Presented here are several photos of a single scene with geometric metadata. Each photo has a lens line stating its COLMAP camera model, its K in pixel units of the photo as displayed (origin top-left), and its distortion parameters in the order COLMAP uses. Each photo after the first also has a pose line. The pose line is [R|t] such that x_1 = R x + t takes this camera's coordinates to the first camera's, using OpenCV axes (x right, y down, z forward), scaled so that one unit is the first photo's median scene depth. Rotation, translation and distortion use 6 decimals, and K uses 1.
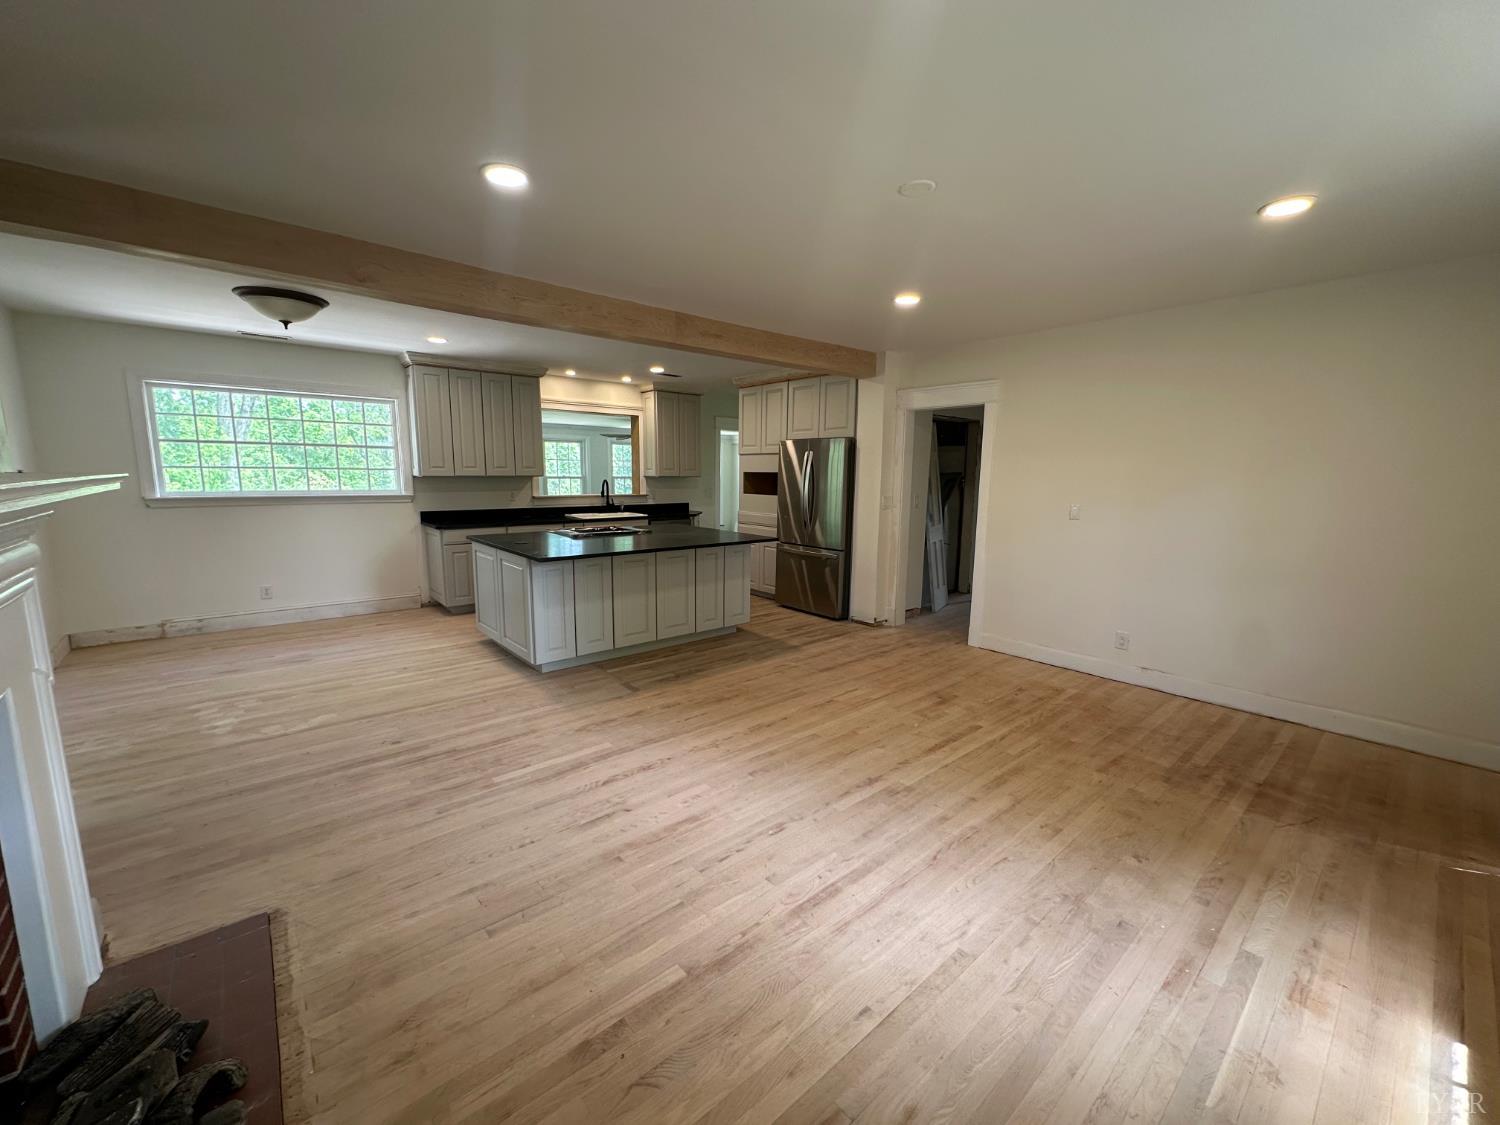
lens RADIAL K [[596.9, 0, 748.5], [0, 596.9, 560.0], [0, 0, 1]] dist [0.001580, -0.000655]
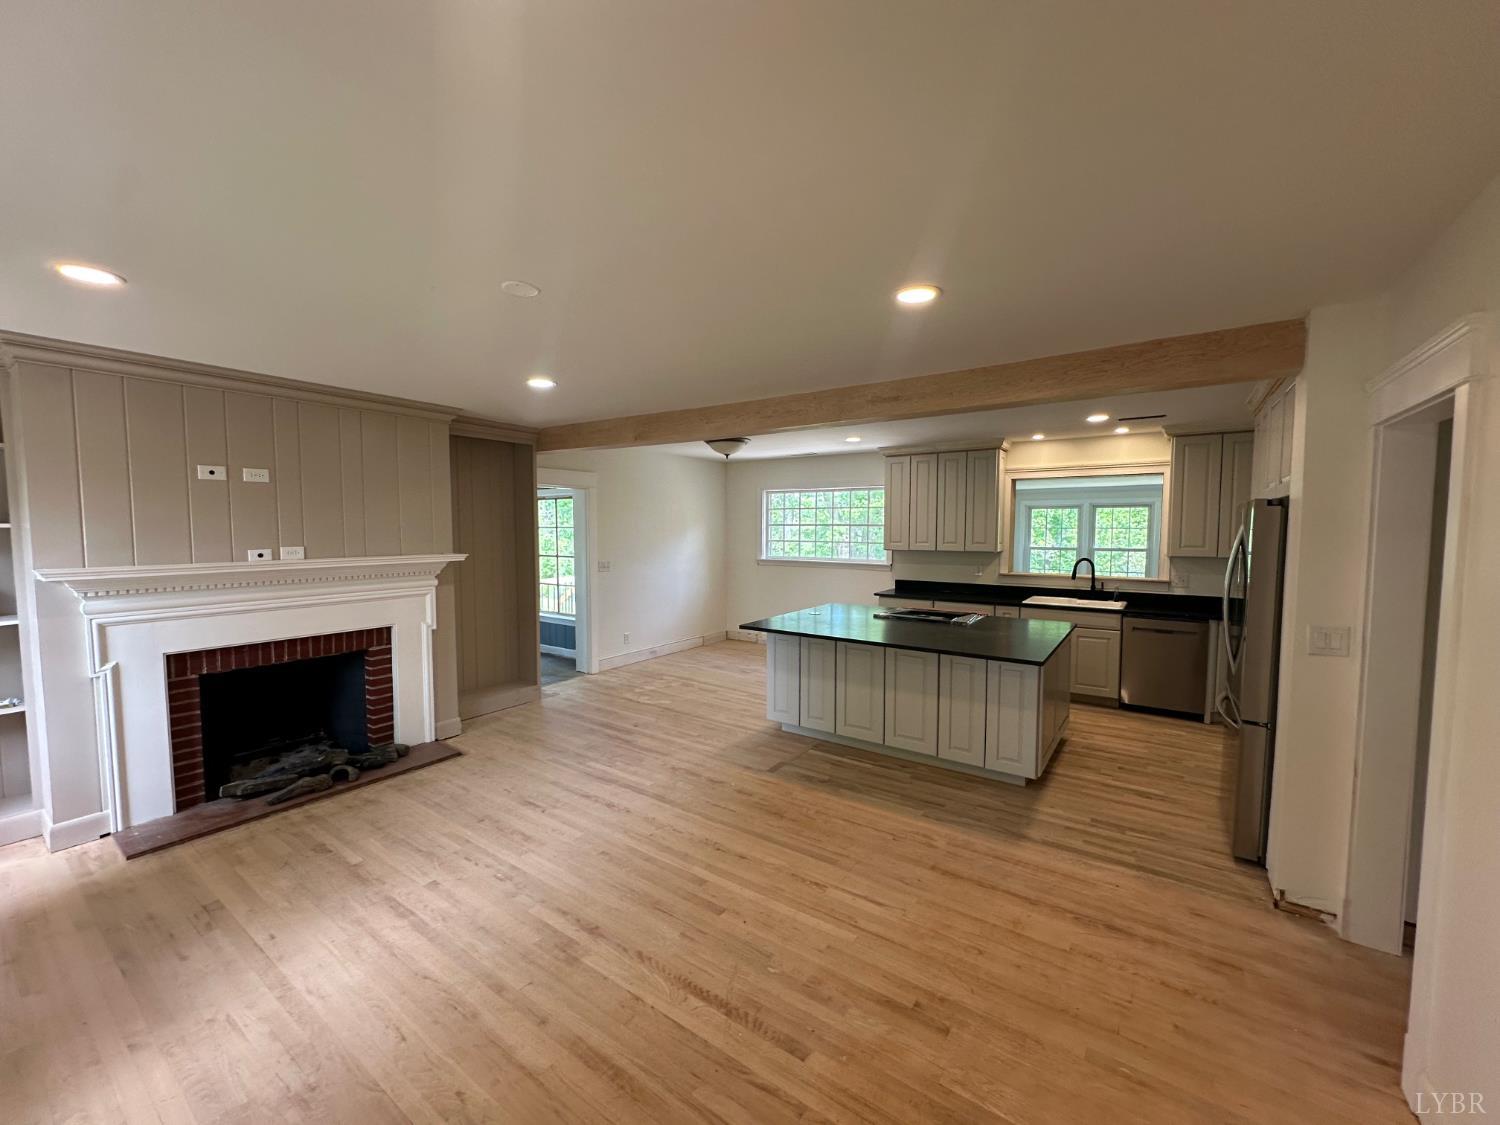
lens RADIAL K [[596.9, 0, 750.2], [0, 596.9, 562.4], [0, 0, 1]] dist [0.001580, -0.000655]
pose [[0.250724, 0.047893, -0.966873, 0.741085], [-0.139575, 0.990128, 0.012851, -0.134247], [0.957944, 0.131729, 0.254934, 0.648120]]
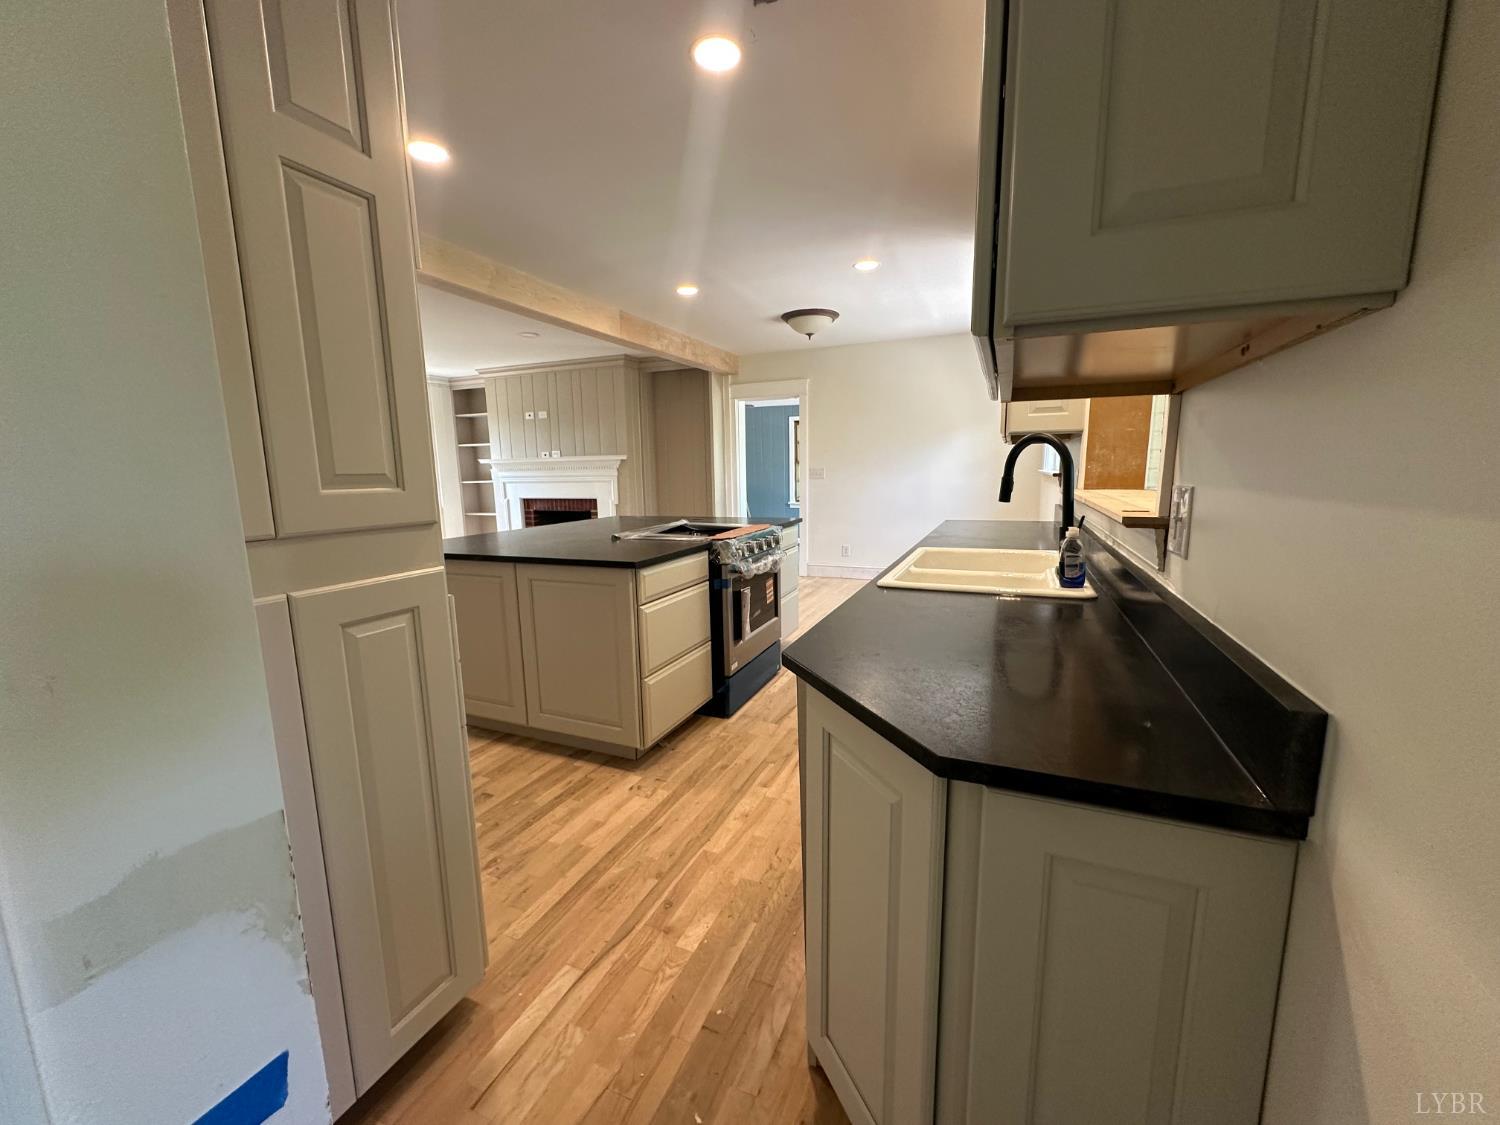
lens RADIAL K [[596.9, 0, 749.4], [0, 596.9, 563.4], [0, 0, 1]] dist [0.001580, -0.000655]
pose [[-0.896712, 0.073305, -0.436501, 0.004701], [-0.057612, 0.958469, 0.279317, -0.249202], [0.438849, 0.275614, -0.855248, 1.991986]]
